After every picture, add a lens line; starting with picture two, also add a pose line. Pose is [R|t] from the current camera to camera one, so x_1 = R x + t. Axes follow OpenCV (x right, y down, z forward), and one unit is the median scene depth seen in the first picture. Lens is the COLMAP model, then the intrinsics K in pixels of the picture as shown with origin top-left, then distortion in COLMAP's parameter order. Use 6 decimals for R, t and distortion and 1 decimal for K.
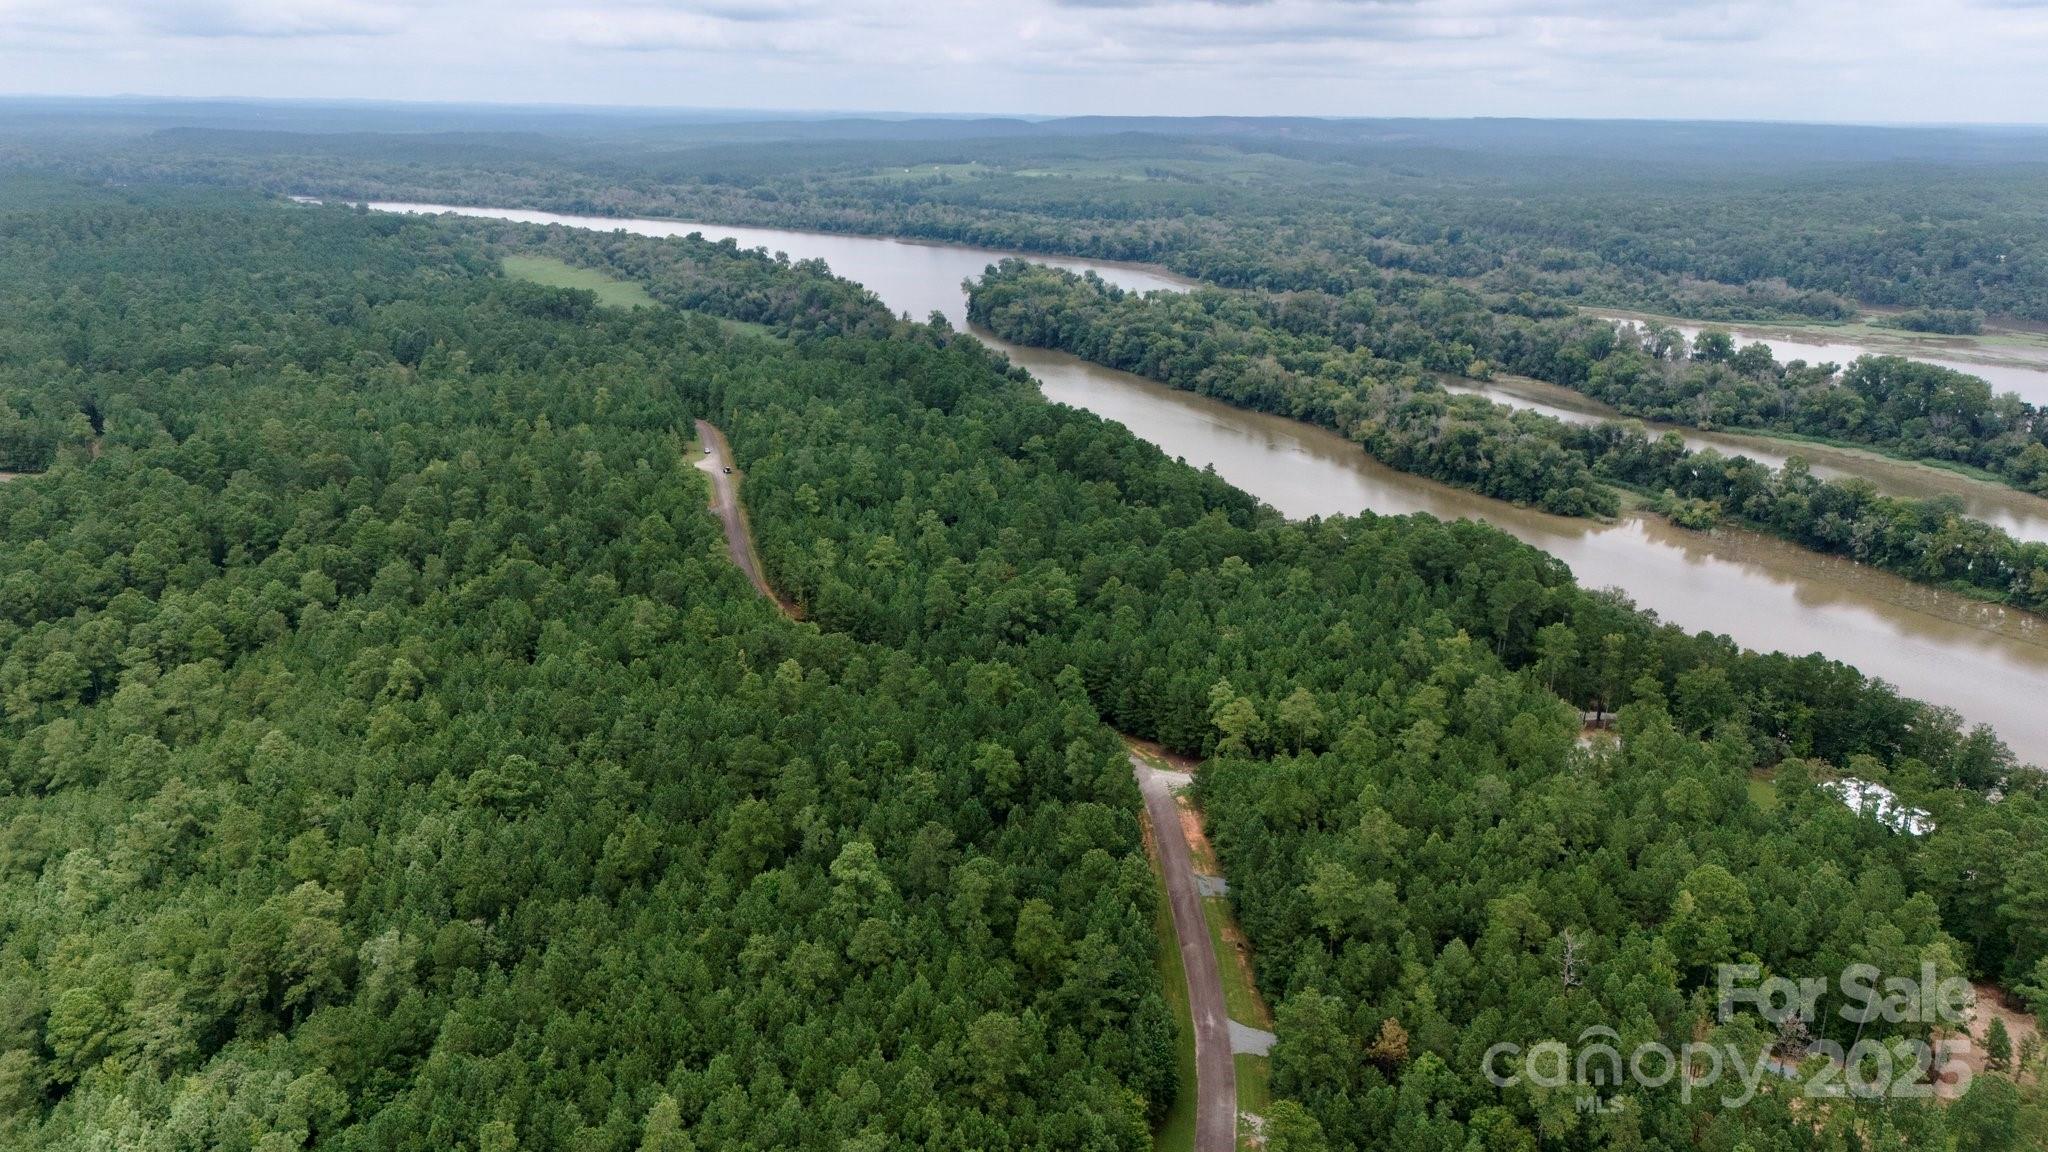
lens RADIAL K [[1474.6, 0, 1024.0], [0, 1474.6, 576.0], [0, 0, 1]] dist [0.101413, -0.147092]
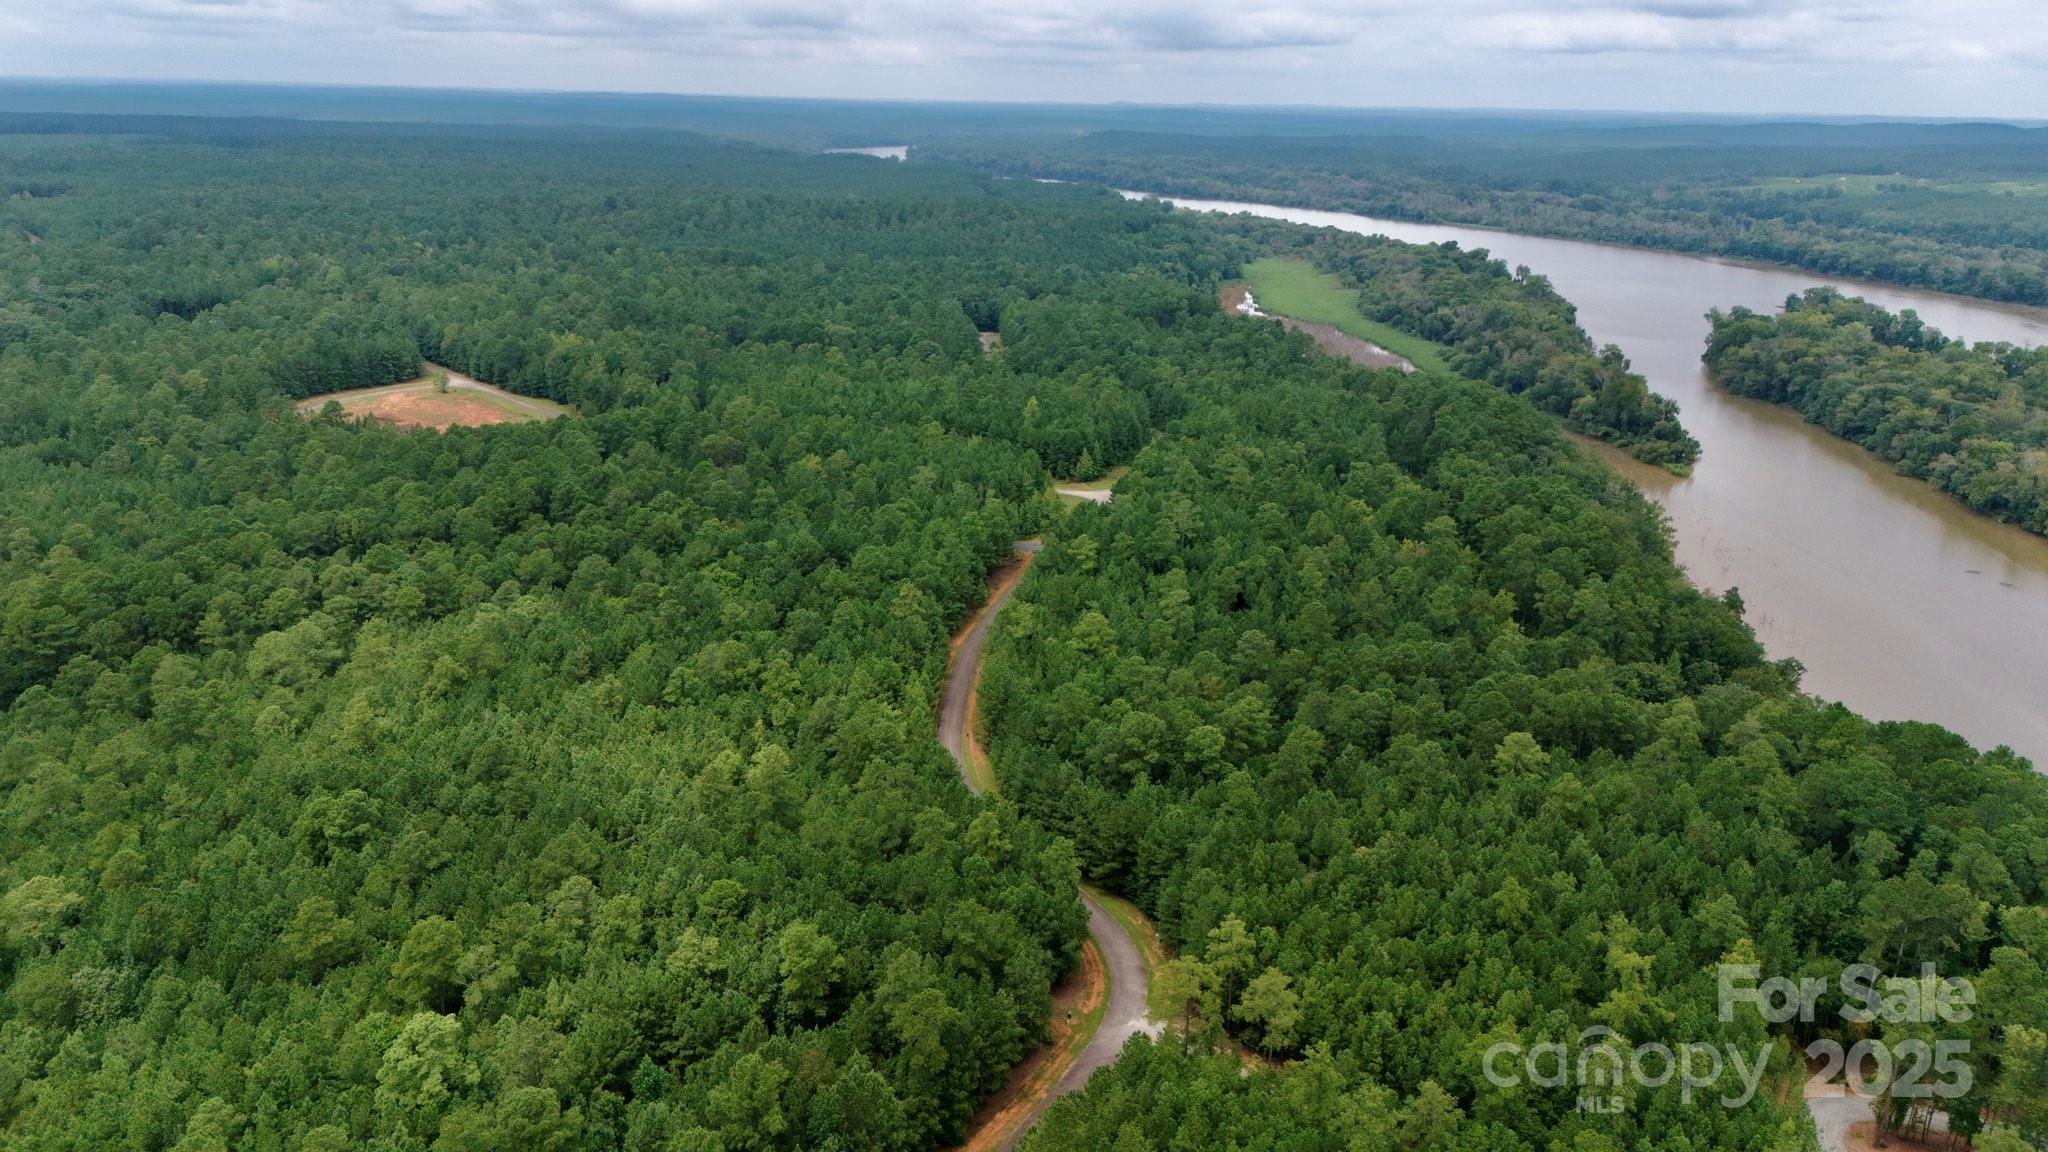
lens RADIAL K [[1481.4, 0, 1024.0], [0, 1481.4, 576.0], [0, 0, 1]] dist [0.072220, -0.084674]
pose [[0.839242, 0.167670, -0.517261, 0.116679], [-0.169423, 0.984549, 0.044256, -0.030501], [0.516690, 0.050495, 0.854682, 0.107214]]
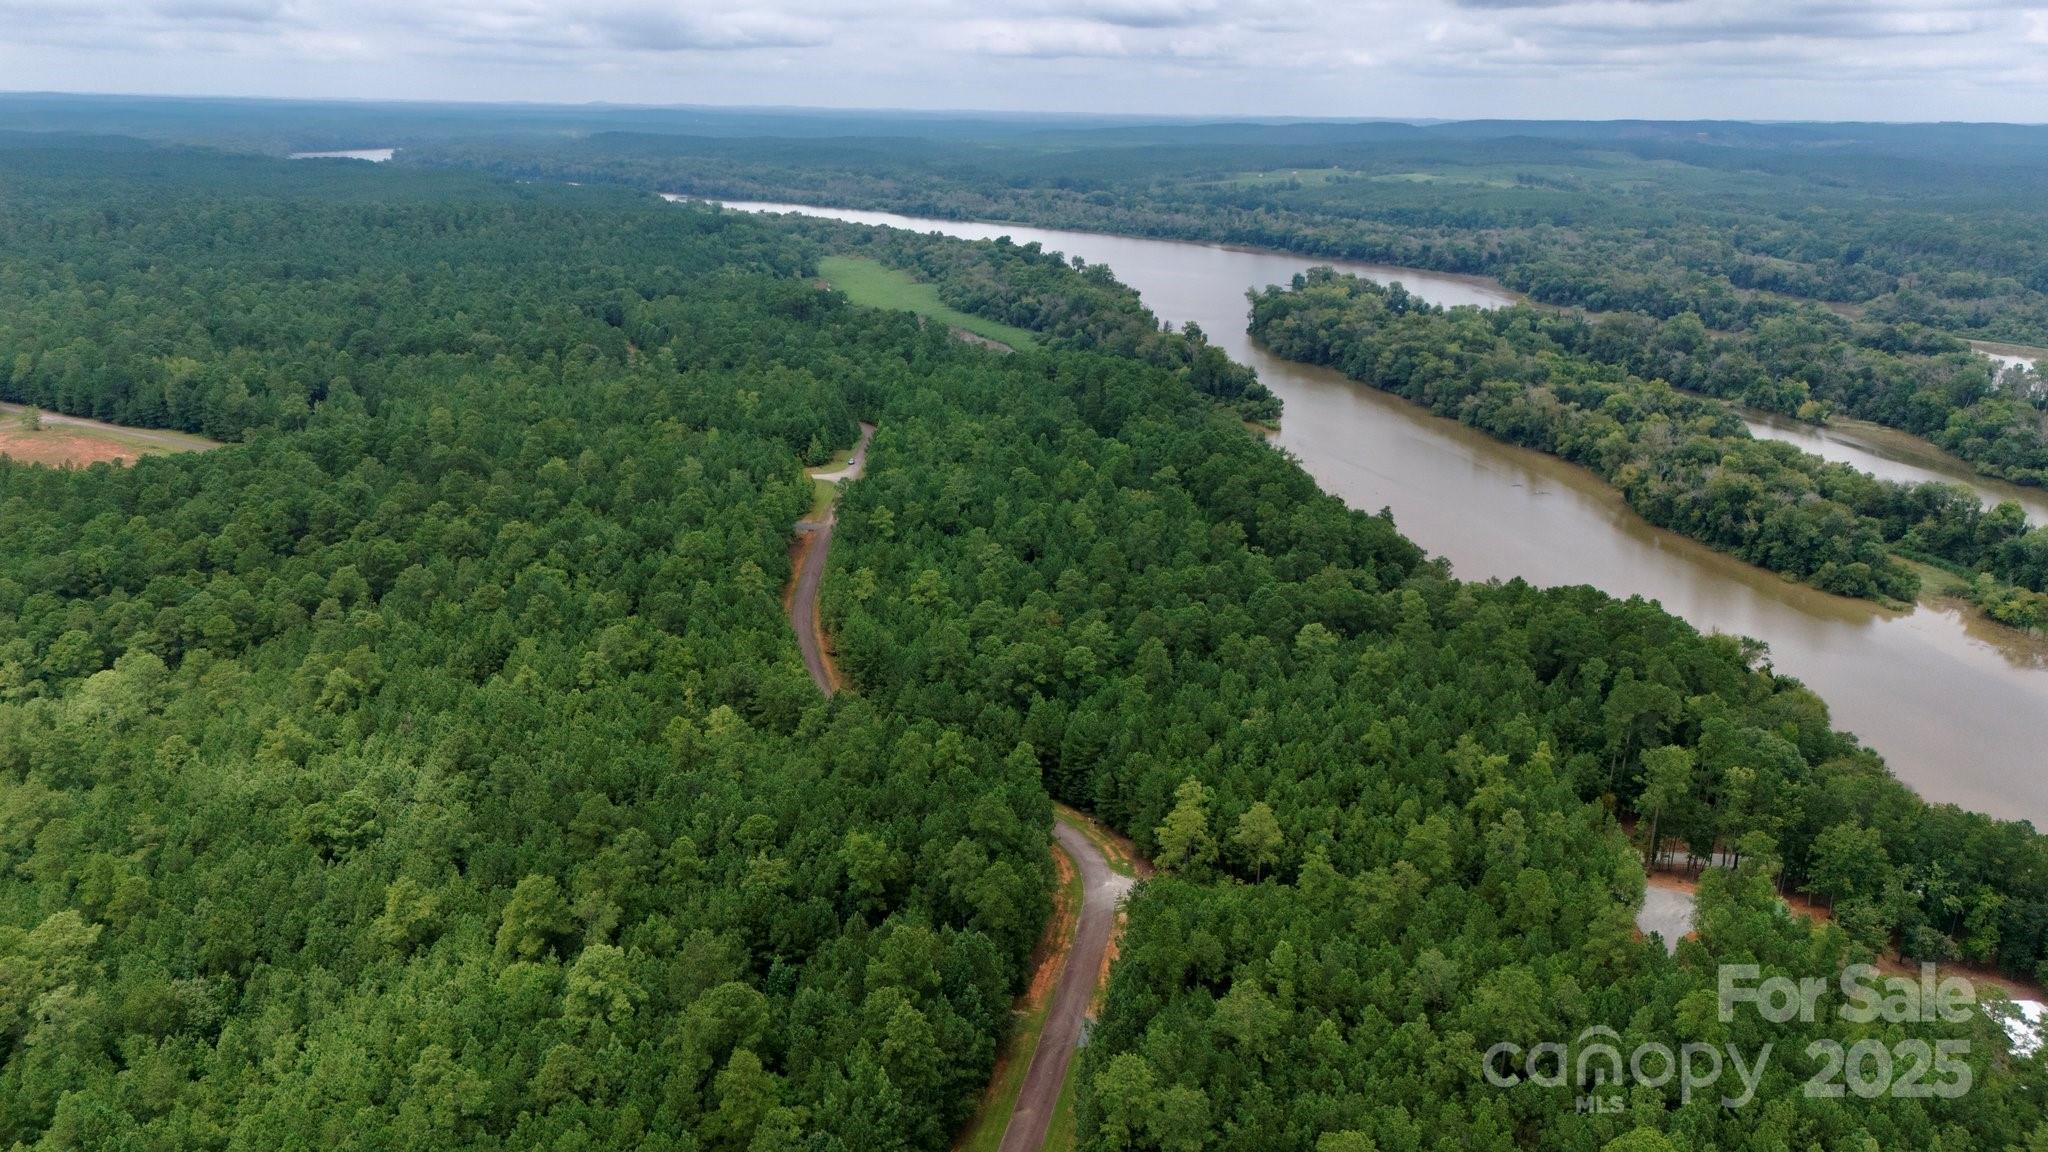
lens RADIAL K [[1481.4, 0, 1024.0], [0, 1481.4, 576.0], [0, 0, 1]] dist [0.072220, -0.084674]
pose [[0.969006, 0.074778, -0.235447, 0.070351], [-0.075636, 0.997121, 0.005396, -0.012834], [0.235173, 0.012580, 0.971872, 0.047753]]
